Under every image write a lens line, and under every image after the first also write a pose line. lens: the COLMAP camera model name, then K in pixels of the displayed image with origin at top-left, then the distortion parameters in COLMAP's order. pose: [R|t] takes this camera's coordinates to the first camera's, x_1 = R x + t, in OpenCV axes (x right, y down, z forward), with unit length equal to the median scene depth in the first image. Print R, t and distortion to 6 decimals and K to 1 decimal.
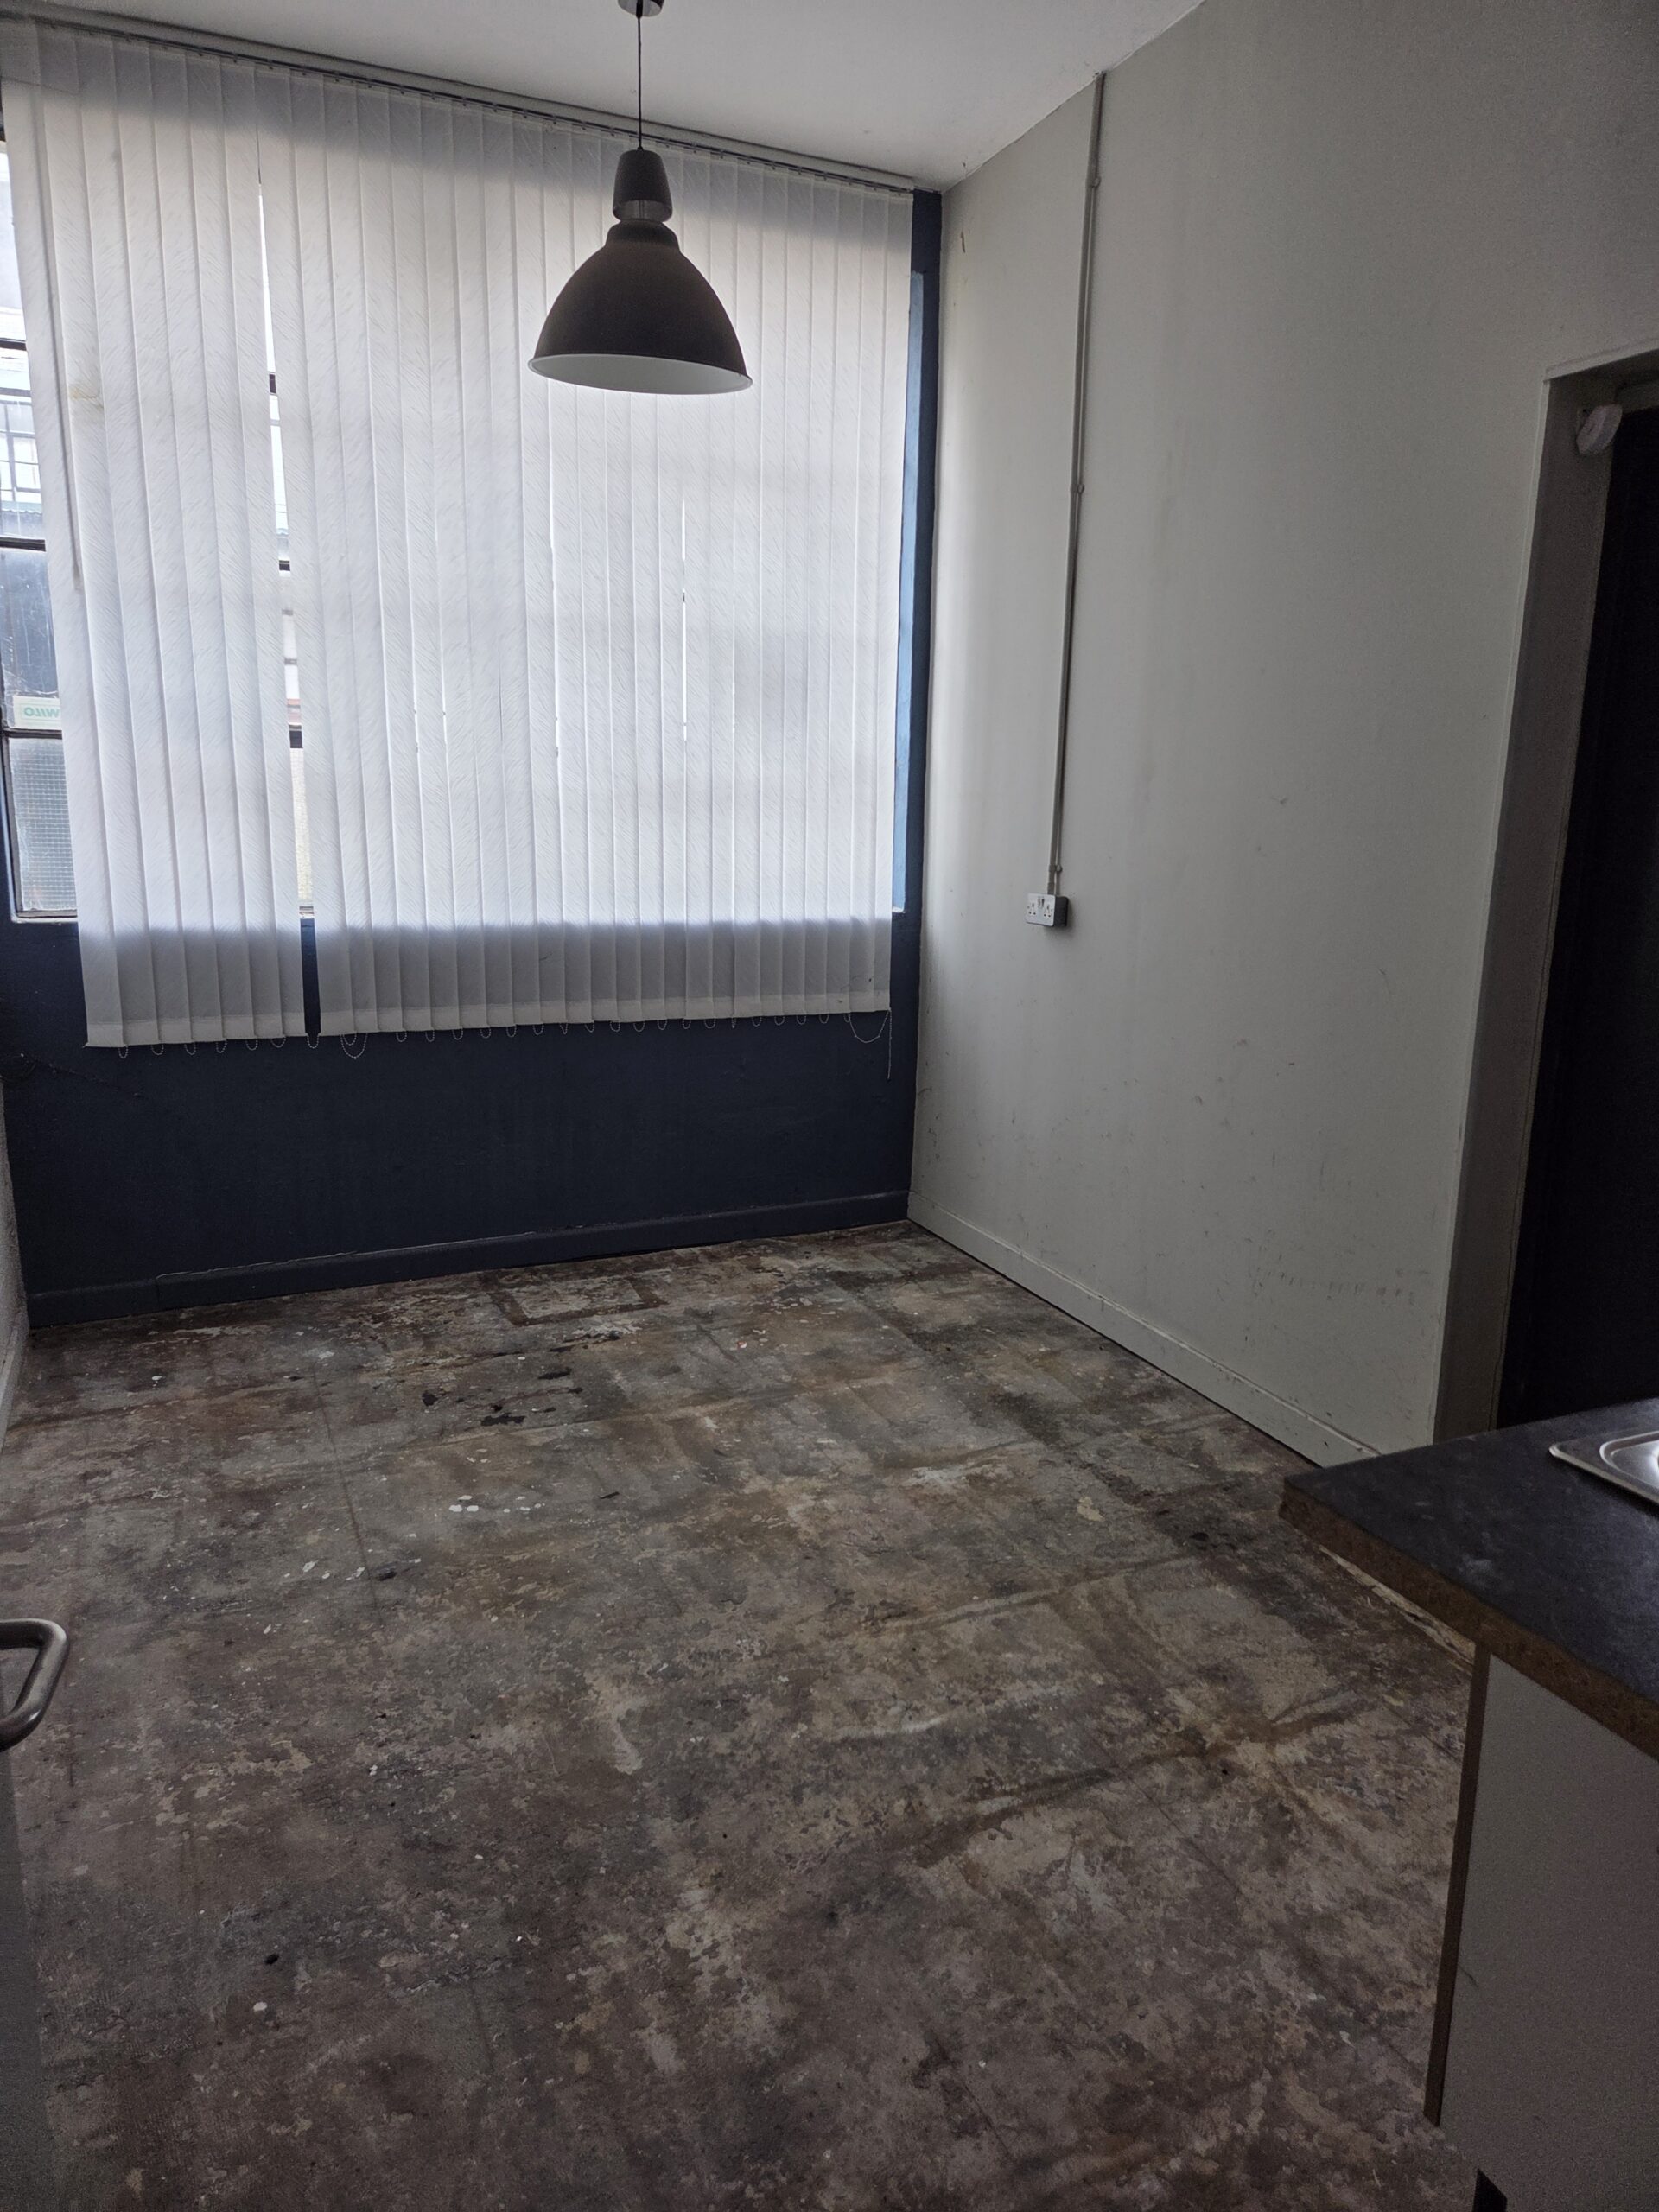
lens RADIAL K [[1486.1, 0, 814.5], [0, 1486.1, 1112.8], [0, 0, 1]] dist [0.011626, -0.003710]
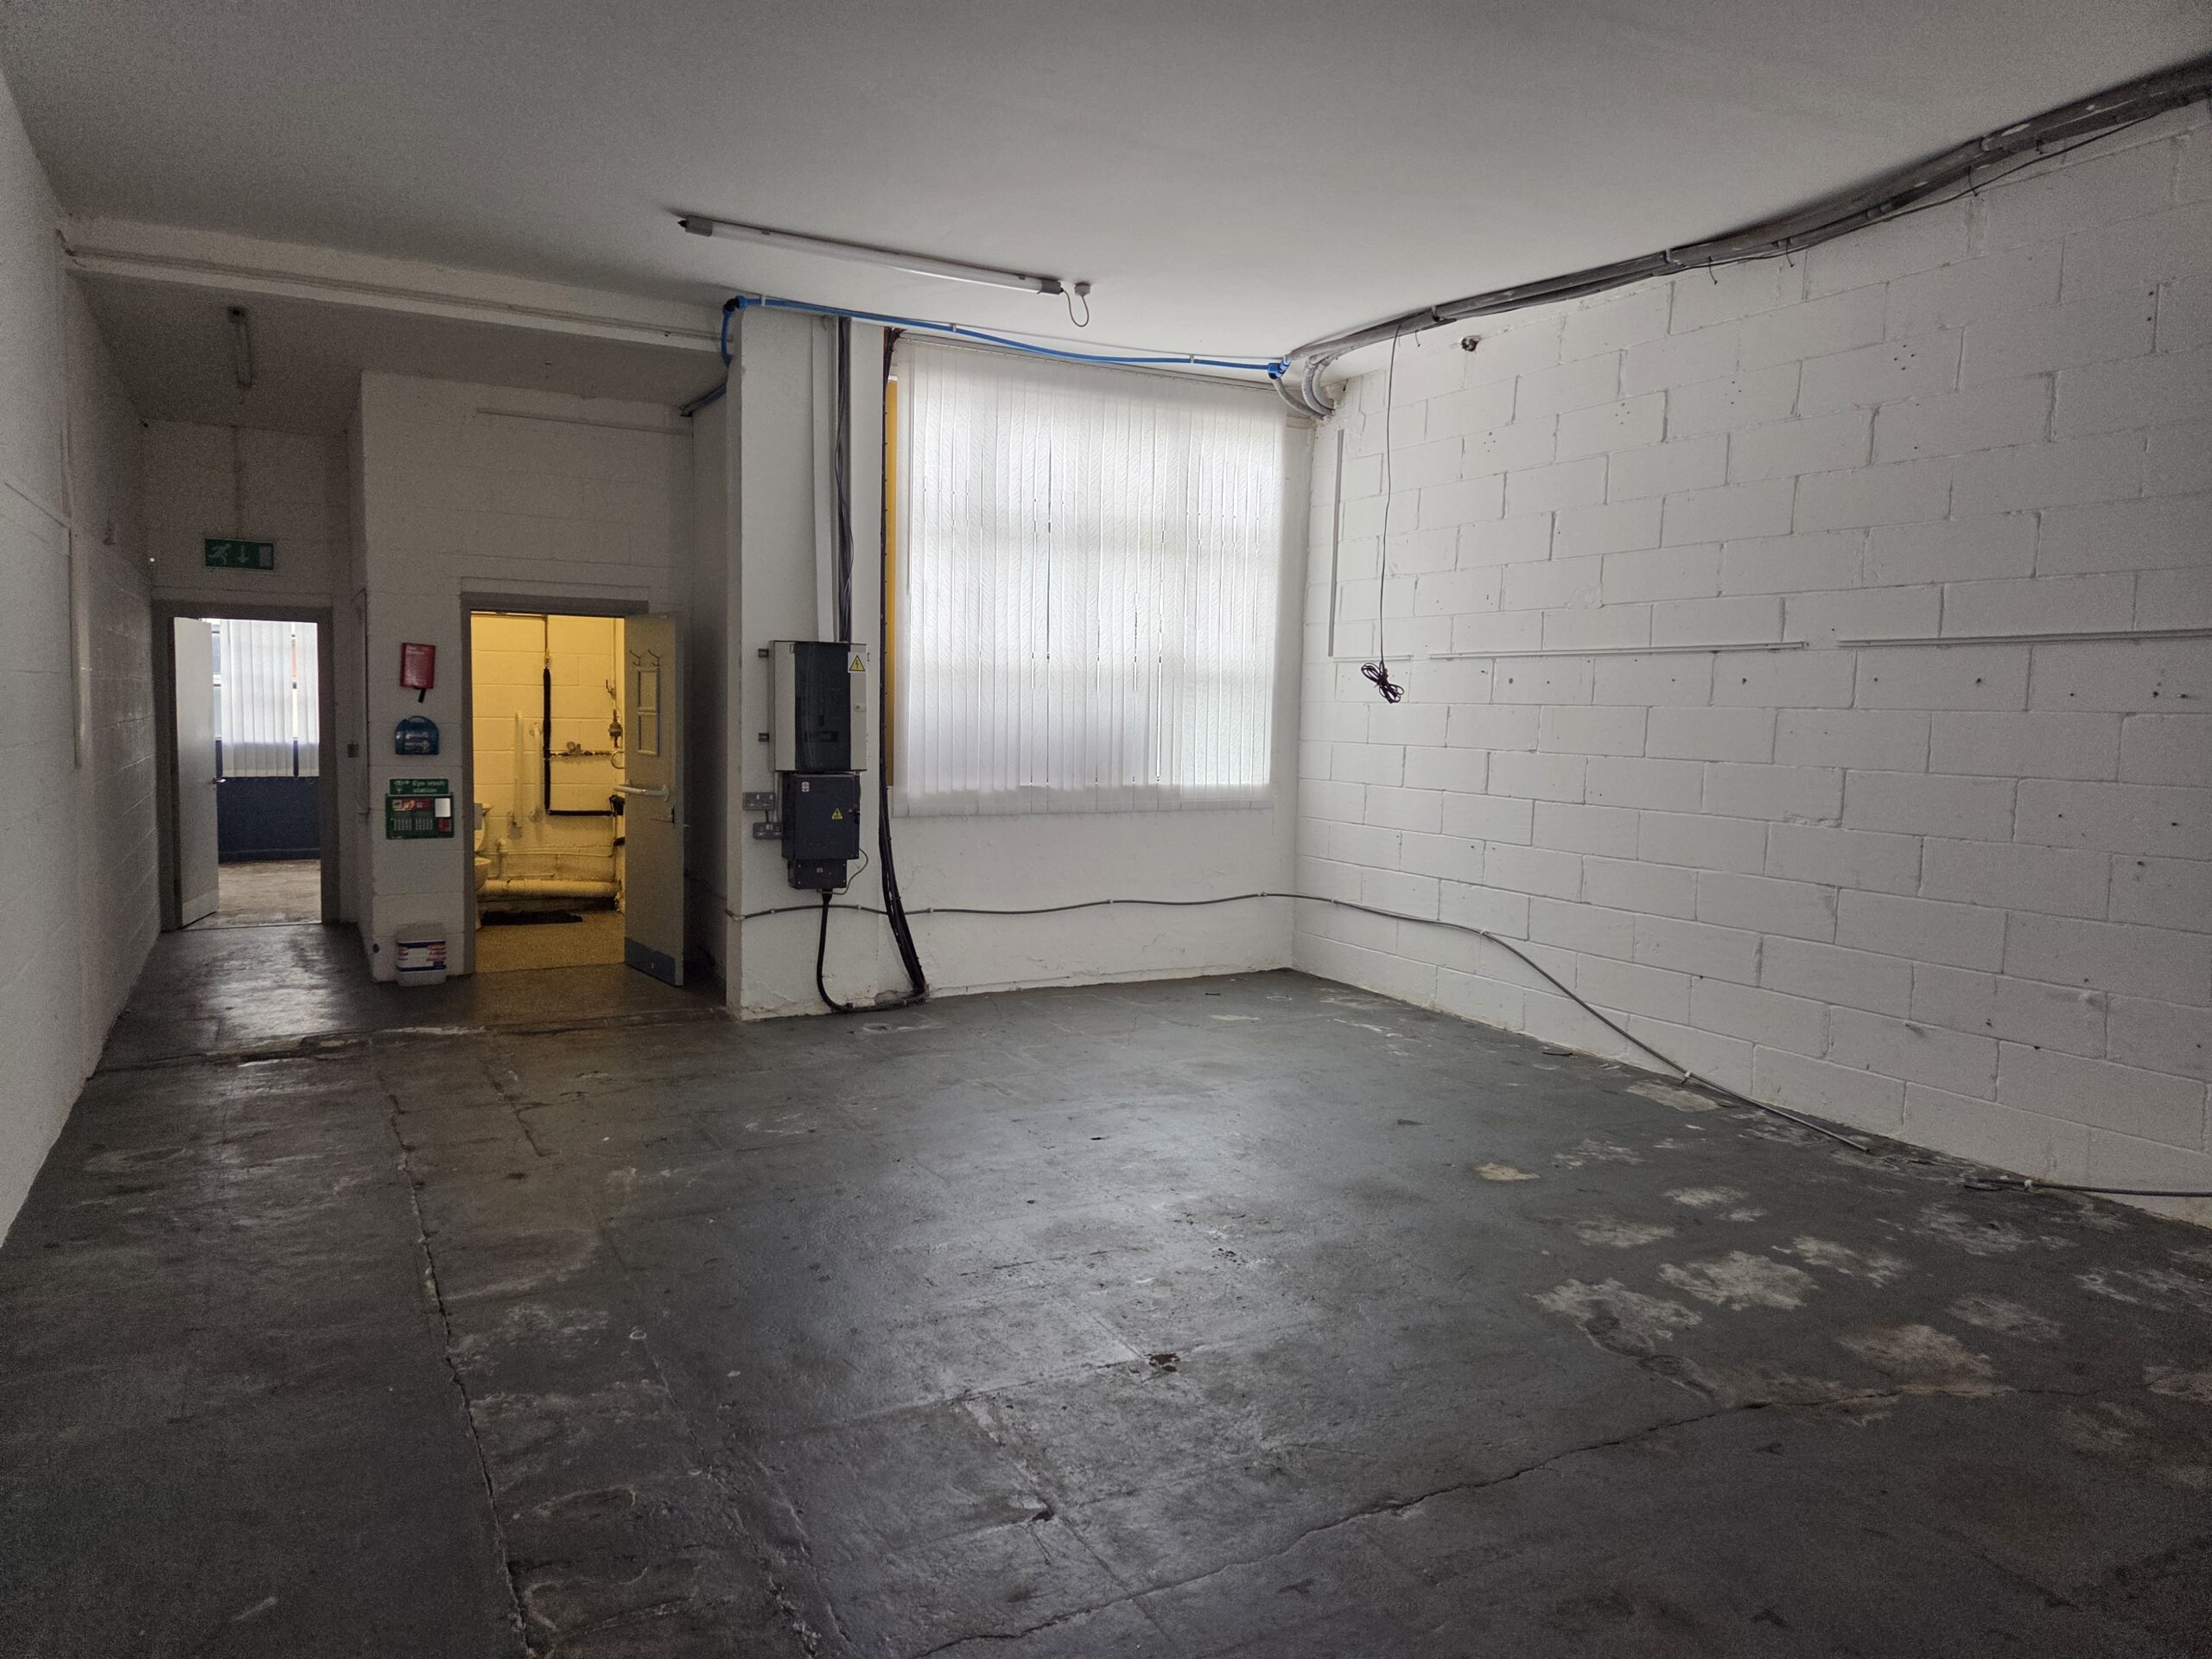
lens RADIAL K [[1486.1, 0, 1114.1], [0, 1486.1, 842.1], [0, 0, 1]] dist [0.011626, -0.003710]
pose [[0.995035, -0.002854, 0.099487, 1.154335], [0.015774, 0.991477, -0.129321, 0.559007], [-0.098270, 0.130248, 0.986599, -2.447702]]
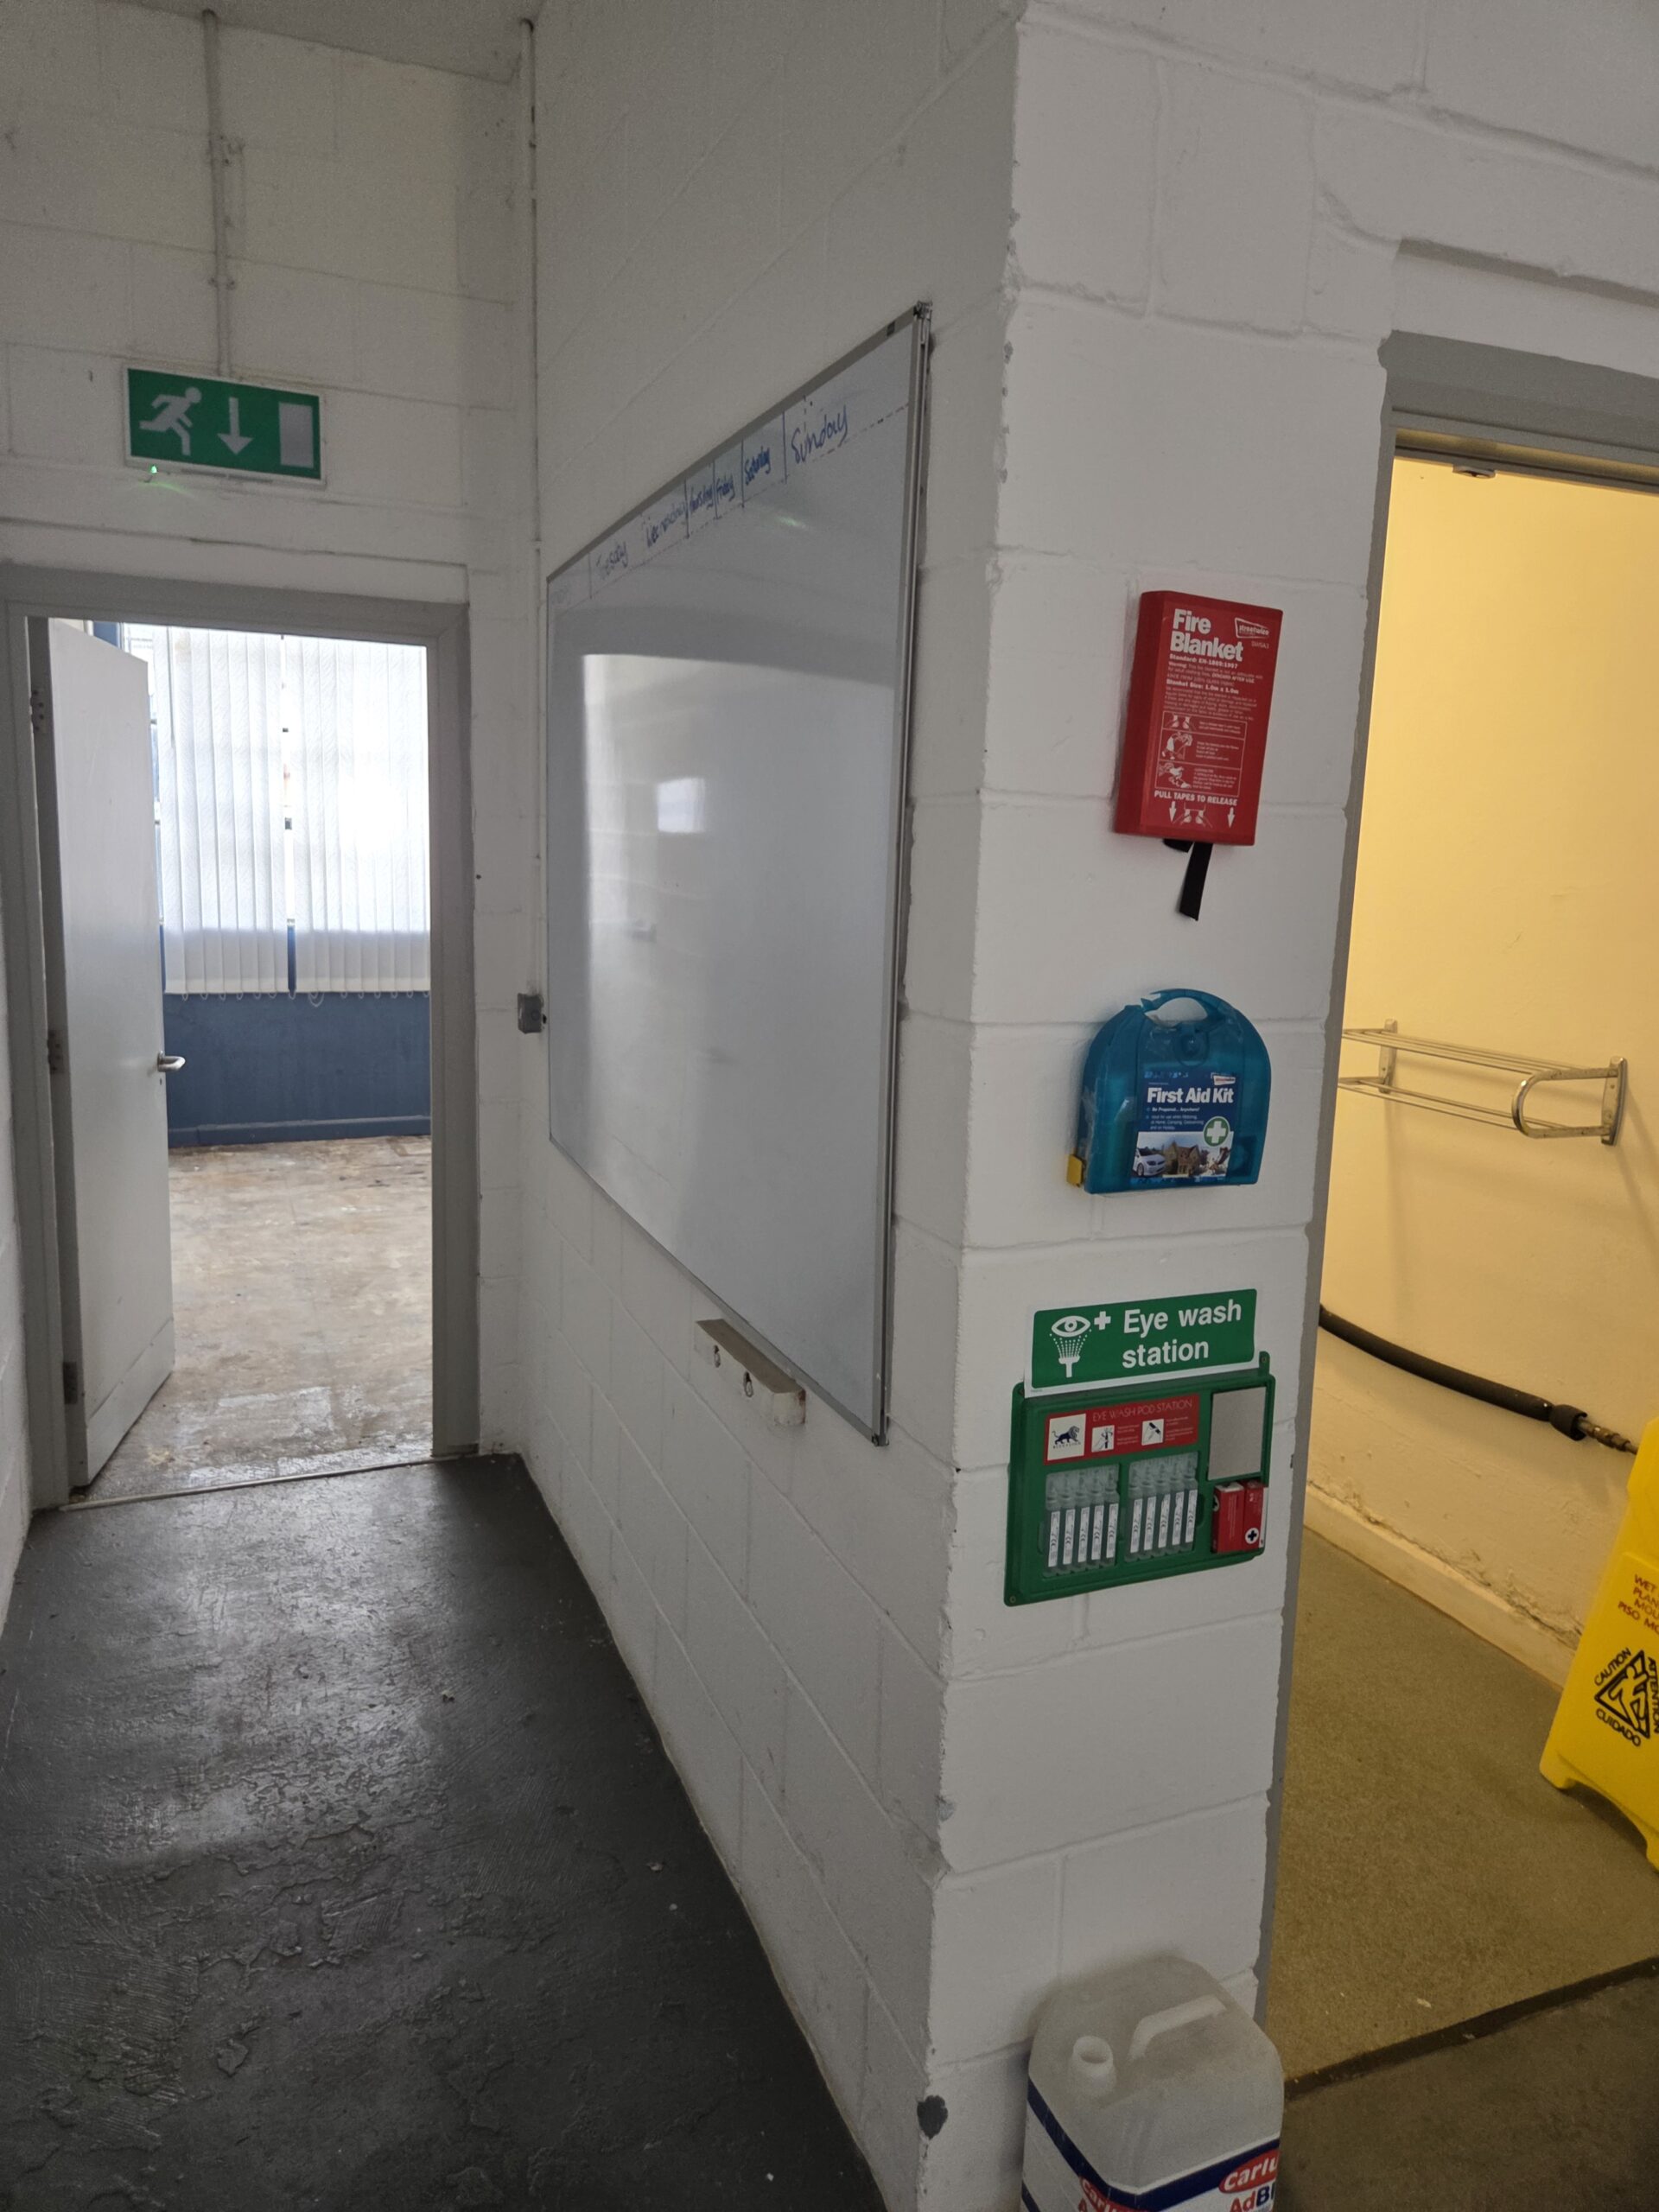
lens RADIAL K [[1486.1, 0, 832.3], [0, 1486.1, 1091.9], [0, 0, 1]] dist [0.011626, -0.003710]
pose [[0.999803, 0.017729, -0.008922, 0.333917], [-0.018229, 0.998057, -0.059577, 0.167182], [0.007848, 0.059727, 0.998184, -0.778556]]
